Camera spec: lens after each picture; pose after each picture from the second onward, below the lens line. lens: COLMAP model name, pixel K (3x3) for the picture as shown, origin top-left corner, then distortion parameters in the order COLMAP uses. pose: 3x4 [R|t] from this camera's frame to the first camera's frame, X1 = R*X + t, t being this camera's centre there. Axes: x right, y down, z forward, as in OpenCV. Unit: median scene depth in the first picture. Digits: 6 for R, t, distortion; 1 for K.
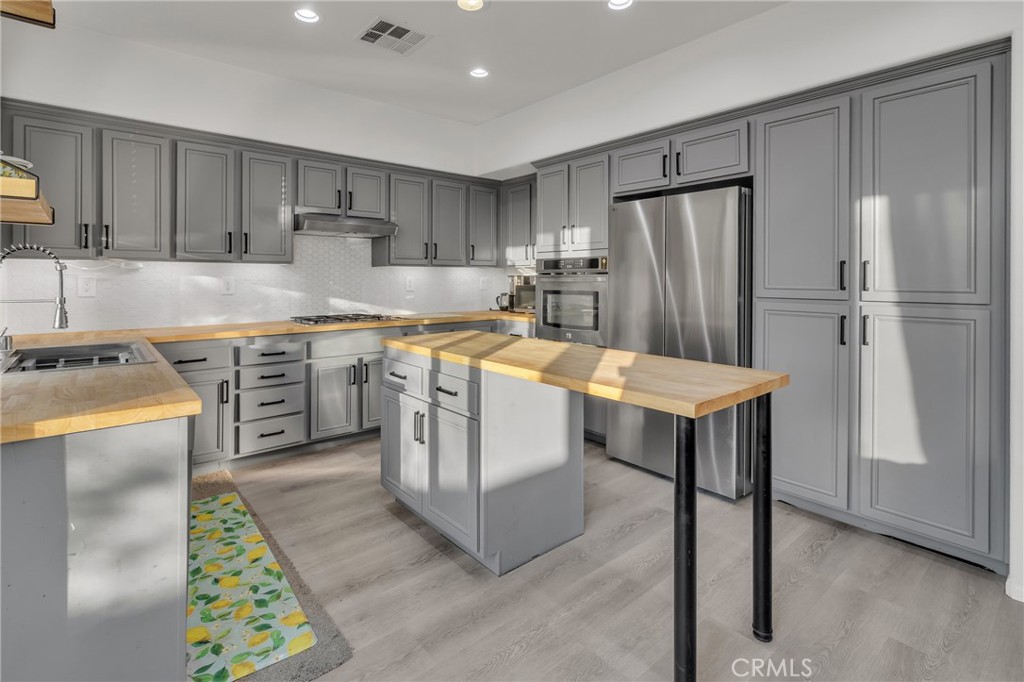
lens RADIAL K [[496.3, 0, 511.7], [0, 496.3, 280.0], [0, 0, 1]] dist [-0.000827, -0.000189]
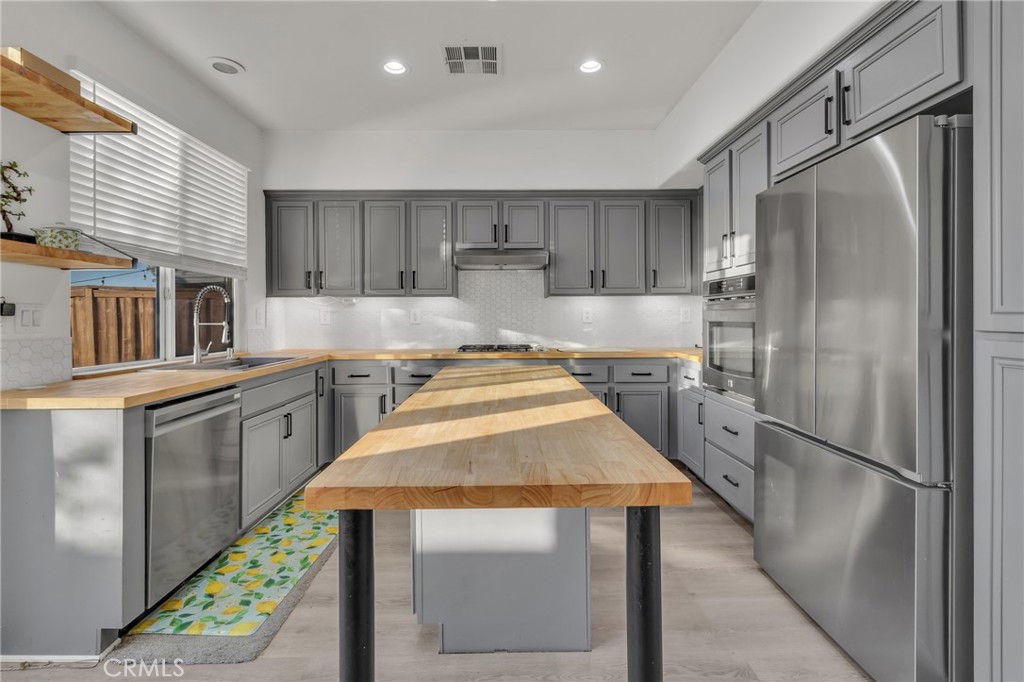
lens RADIAL K [[482.8, 0, 501.8], [0, 482.8, 316.9], [0, 0, 1]] dist [0.000829, 0.000137]
pose [[0.764445, -0.003254, -0.644681, 0.370337], [0.003396, 0.999994, -0.001021, 0.015915], [0.644680, -0.001409, 0.764451, 0.276673]]
